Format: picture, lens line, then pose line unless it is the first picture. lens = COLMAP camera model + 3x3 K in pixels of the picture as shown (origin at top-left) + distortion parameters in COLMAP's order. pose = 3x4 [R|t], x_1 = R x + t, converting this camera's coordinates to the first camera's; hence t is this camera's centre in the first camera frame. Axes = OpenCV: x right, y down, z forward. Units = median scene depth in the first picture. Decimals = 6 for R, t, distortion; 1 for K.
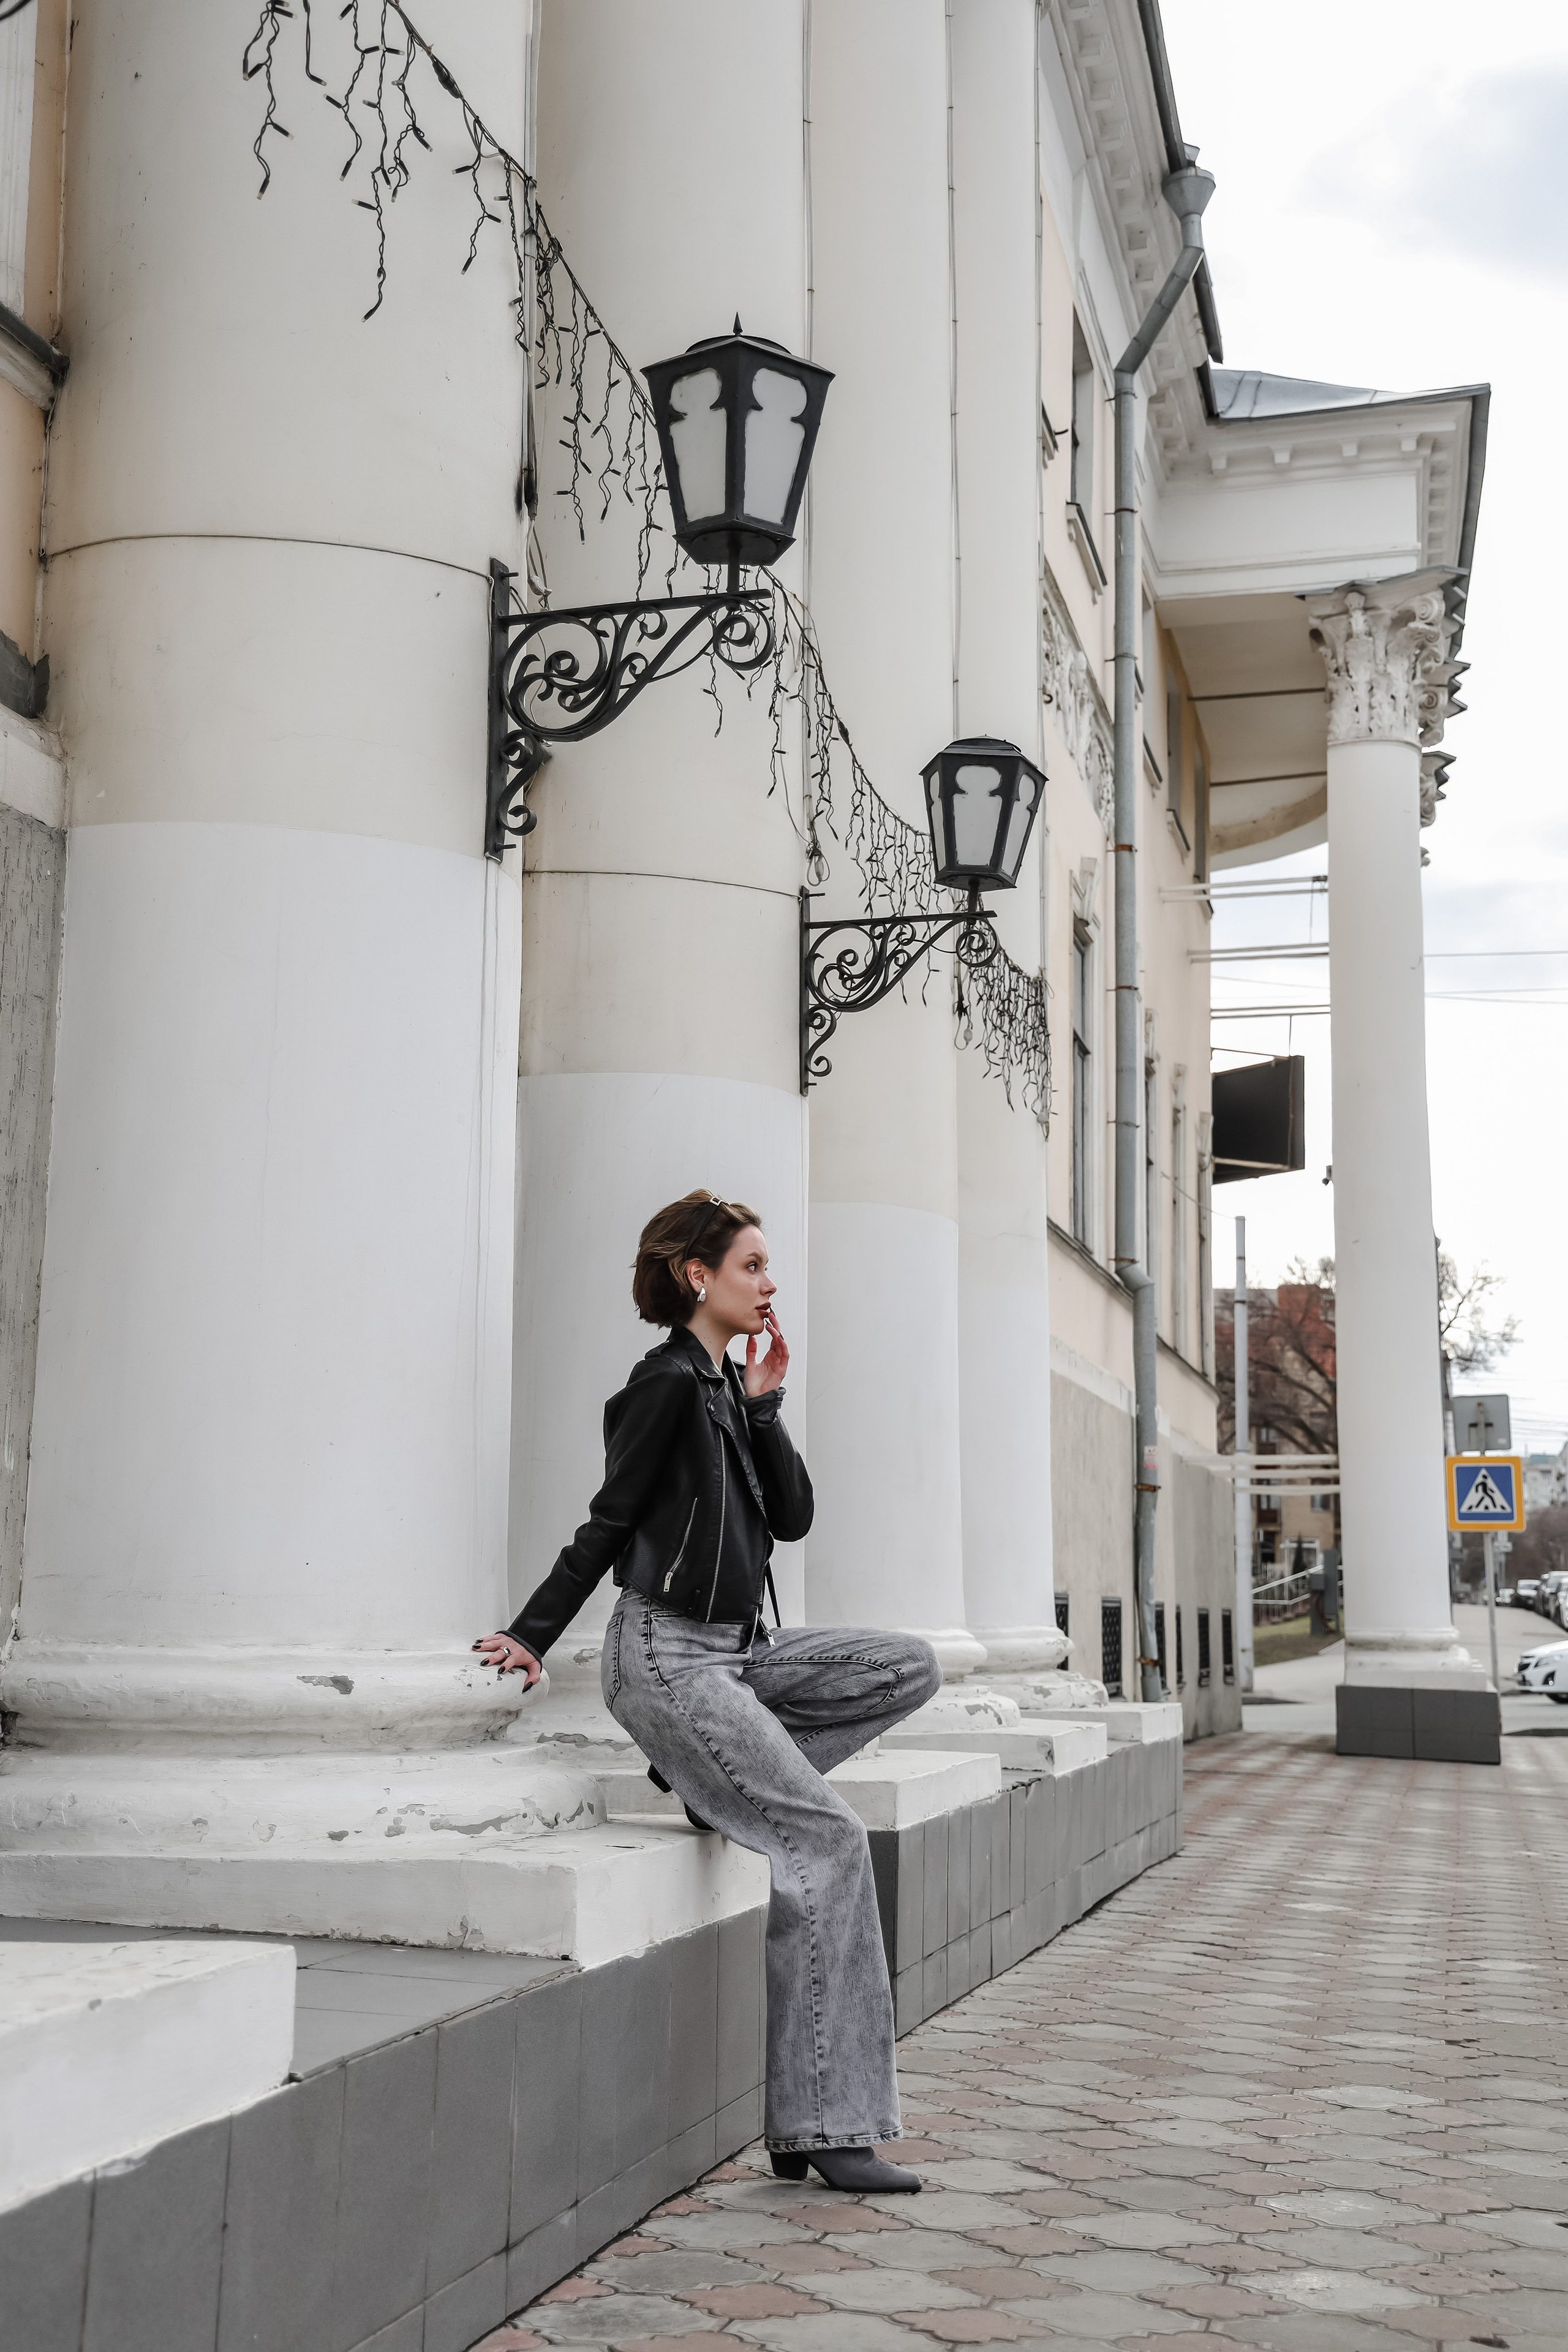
lens RADIAL K [[2869.3, 0, 733.8], [0, 2869.3, 1085.6], [0, 0, 1]] dist [0.134035, 0.000000]
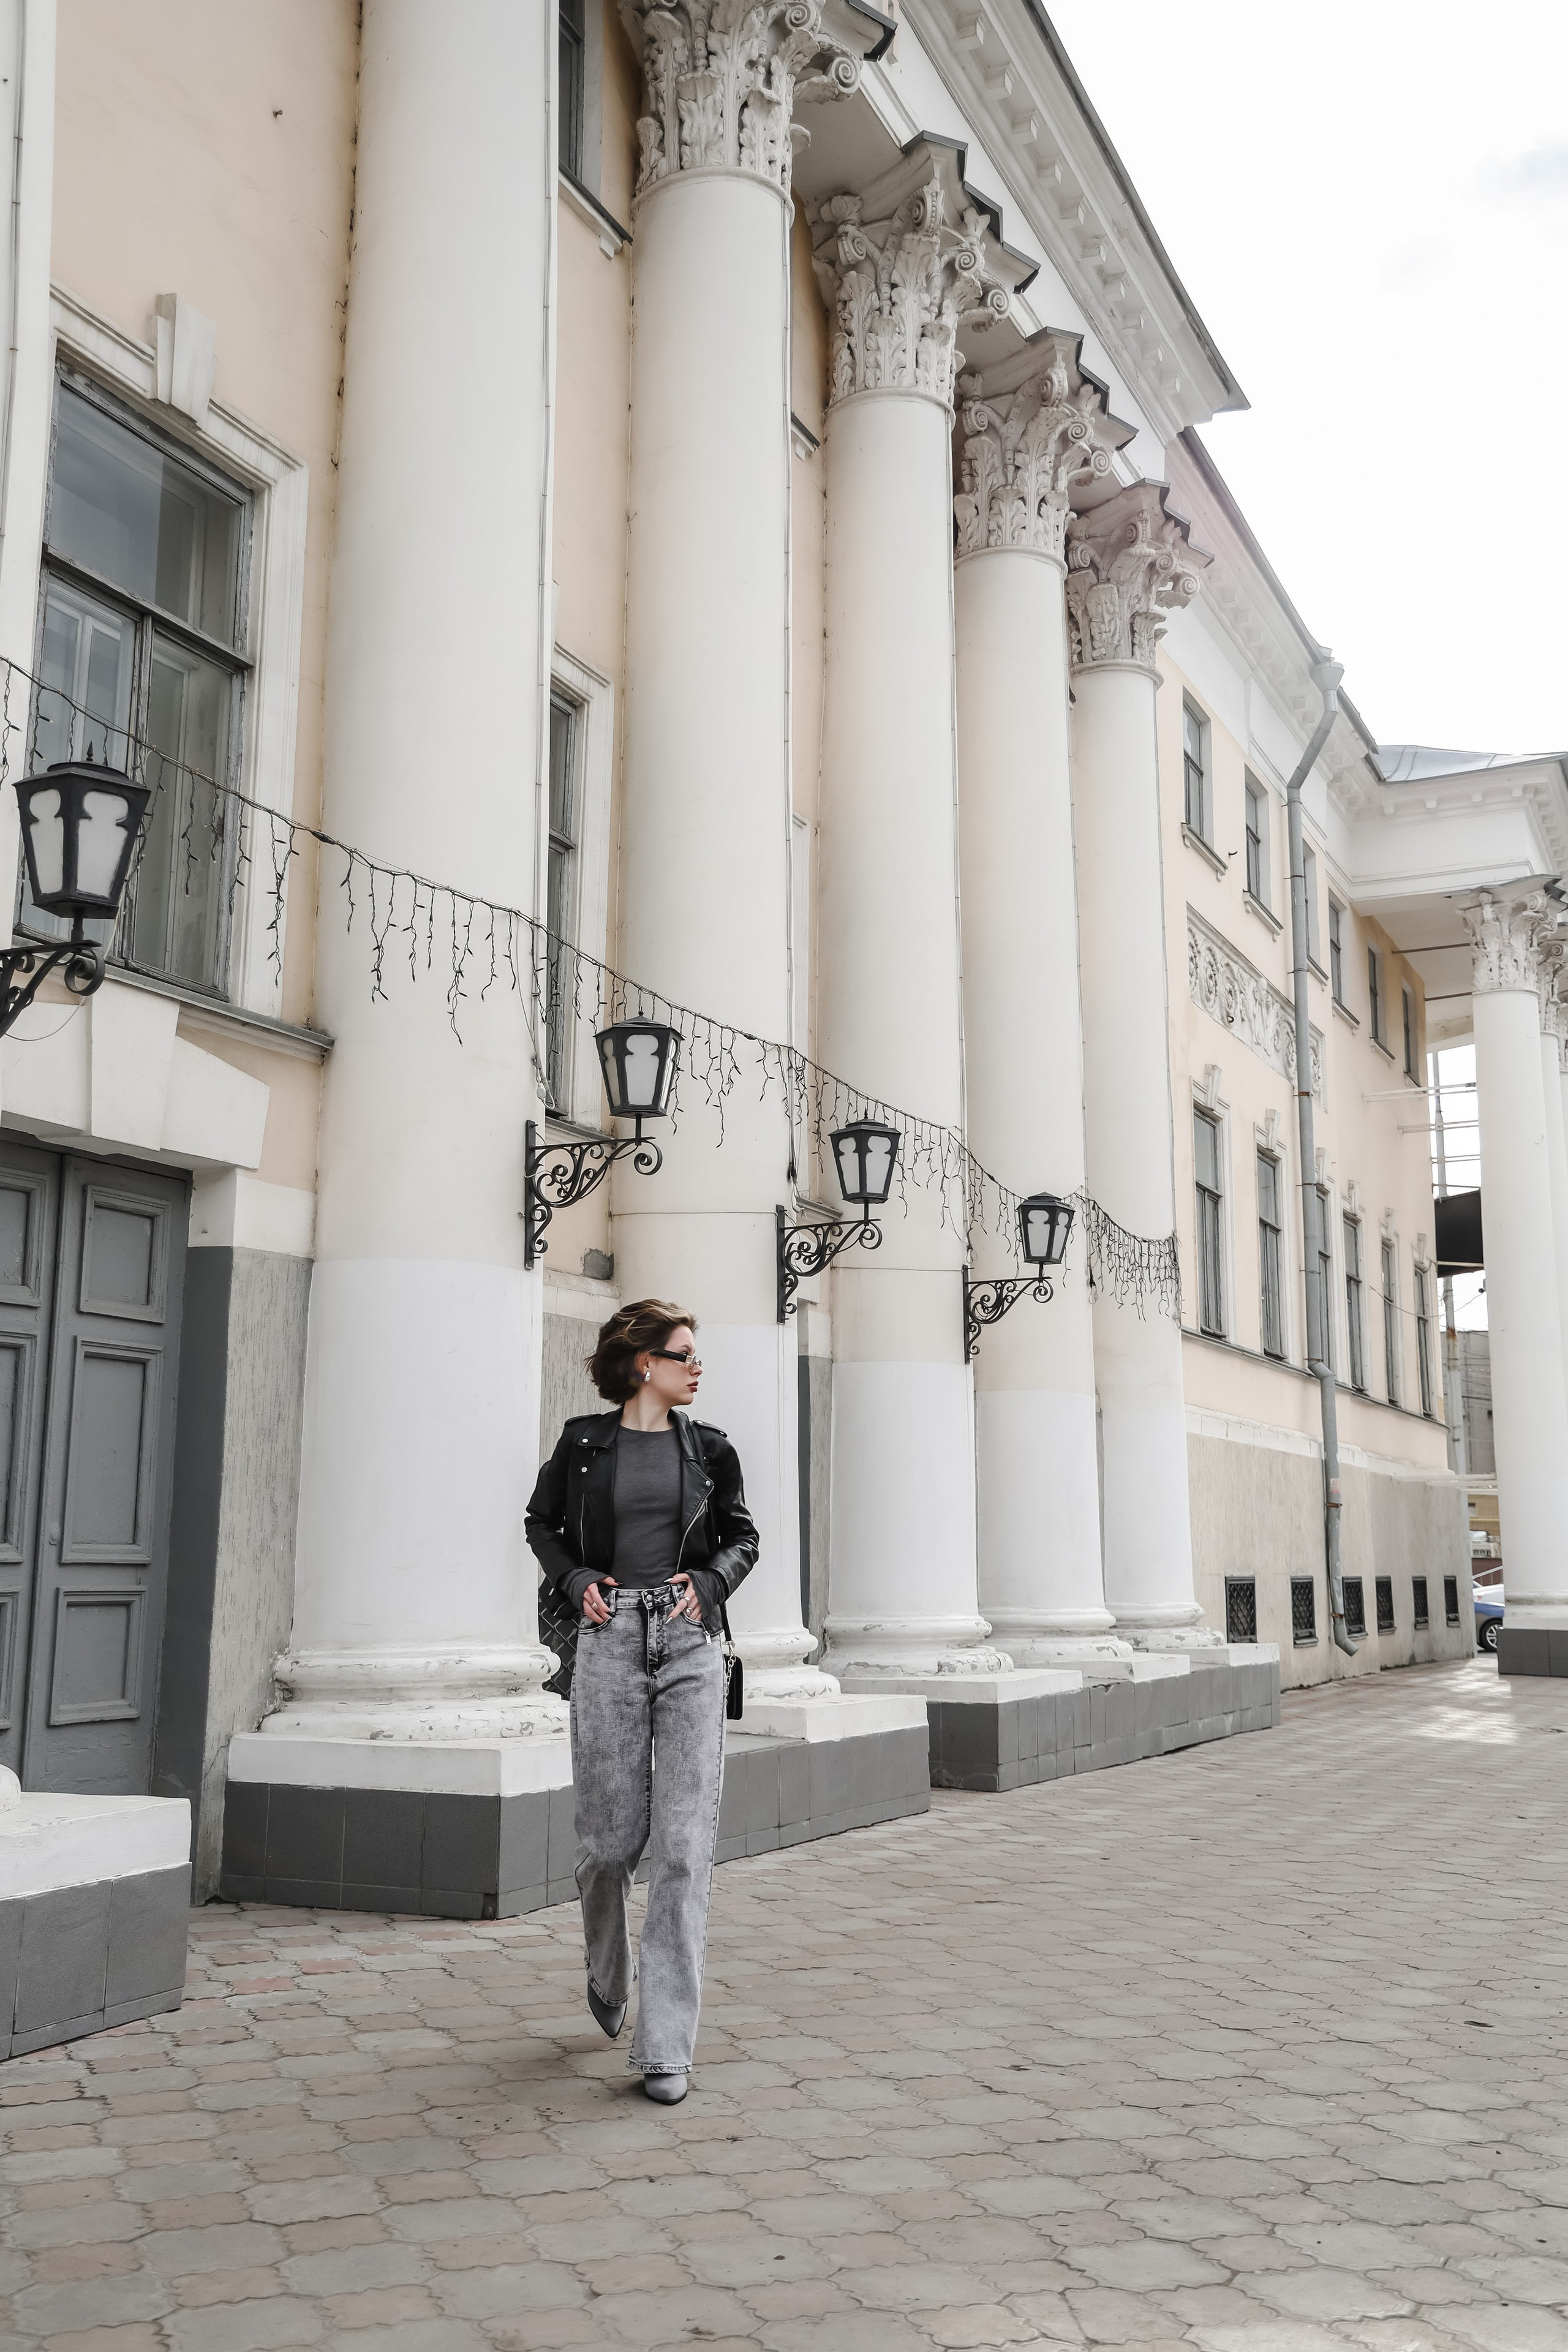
lens RADIAL K [[2290.1, 0, 770.5], [0, 2290.1, 1116.1], [0, 0, 1]] dist [0.049846, 0.000000]
pose [[0.981247, -0.051506, -0.185745, 0.296265], [0.049015, 0.998636, -0.017985, -0.226214], [0.186418, 0.008544, 0.982433, -1.019630]]
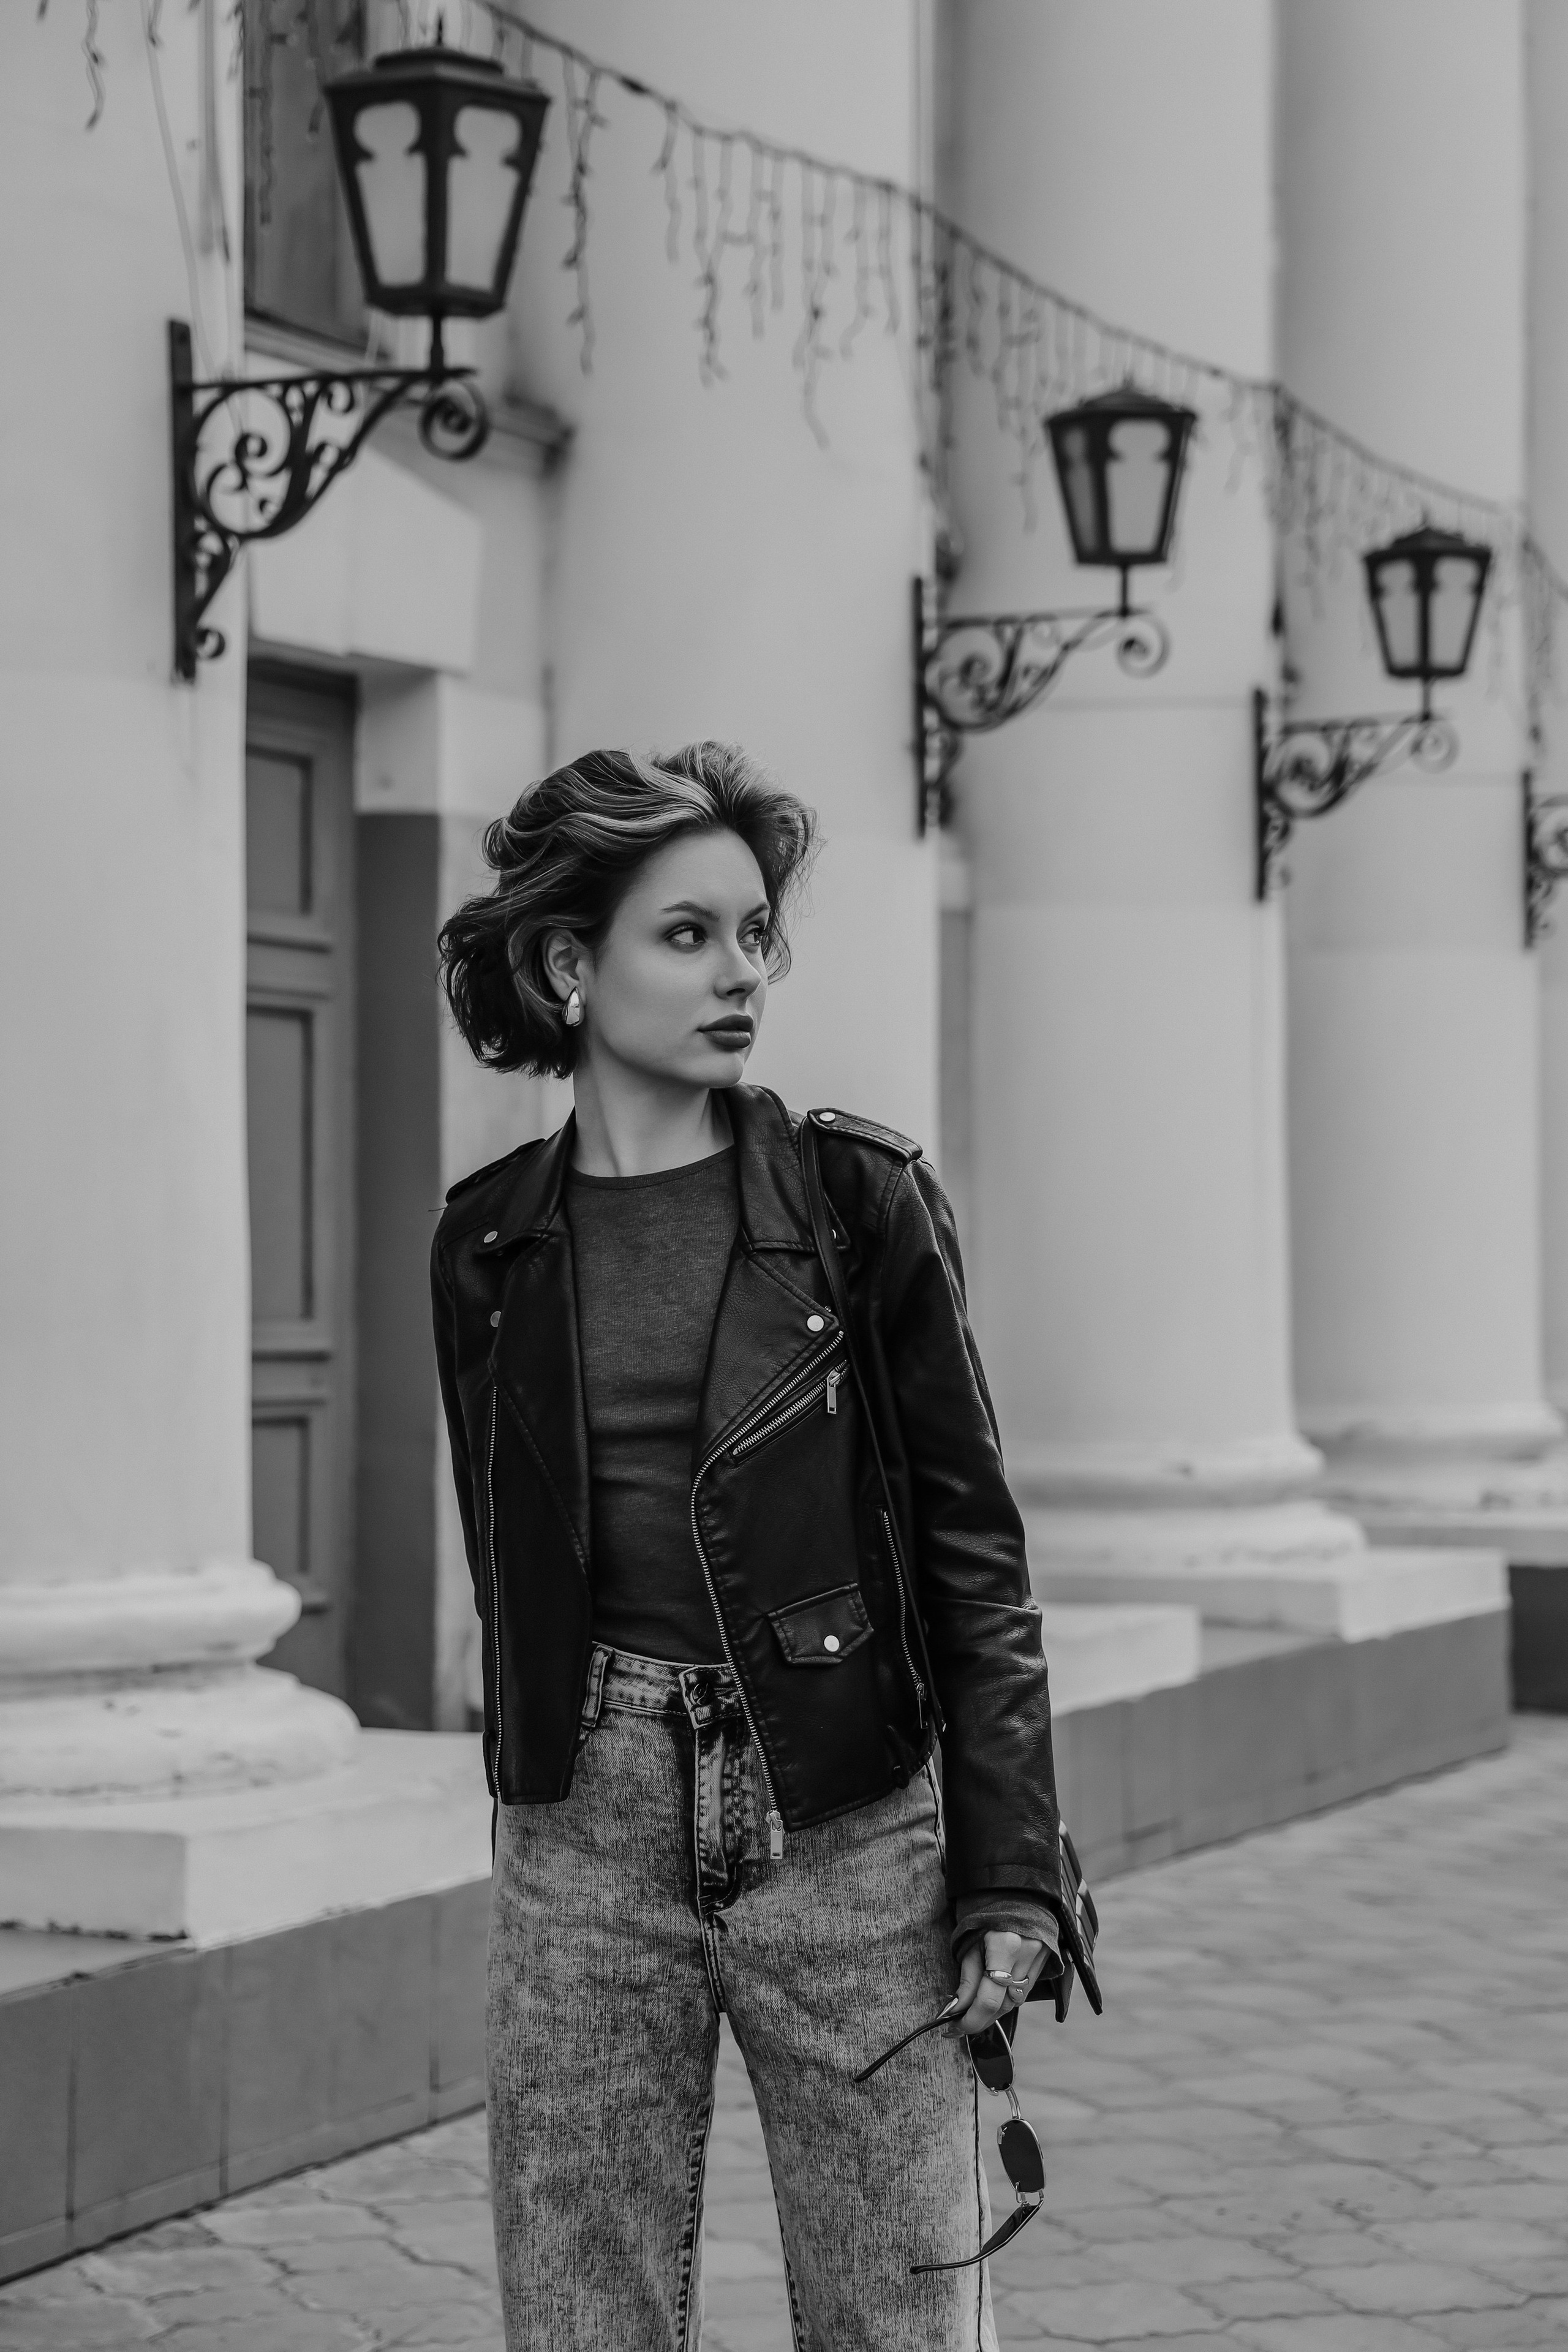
lens RADIAL K [[4809.4, 0, 753.7], [0, 4809.4, 1164.0], [0, 0, 1]] dist [0.321654, 0.000000]
pose [[0.982991, -0.024103, -0.182064, 0.101345], [0.053247, 0.986173, 0.156933, -0.336767], [0.175764, -0.163958, 0.970683, -1.379378]]
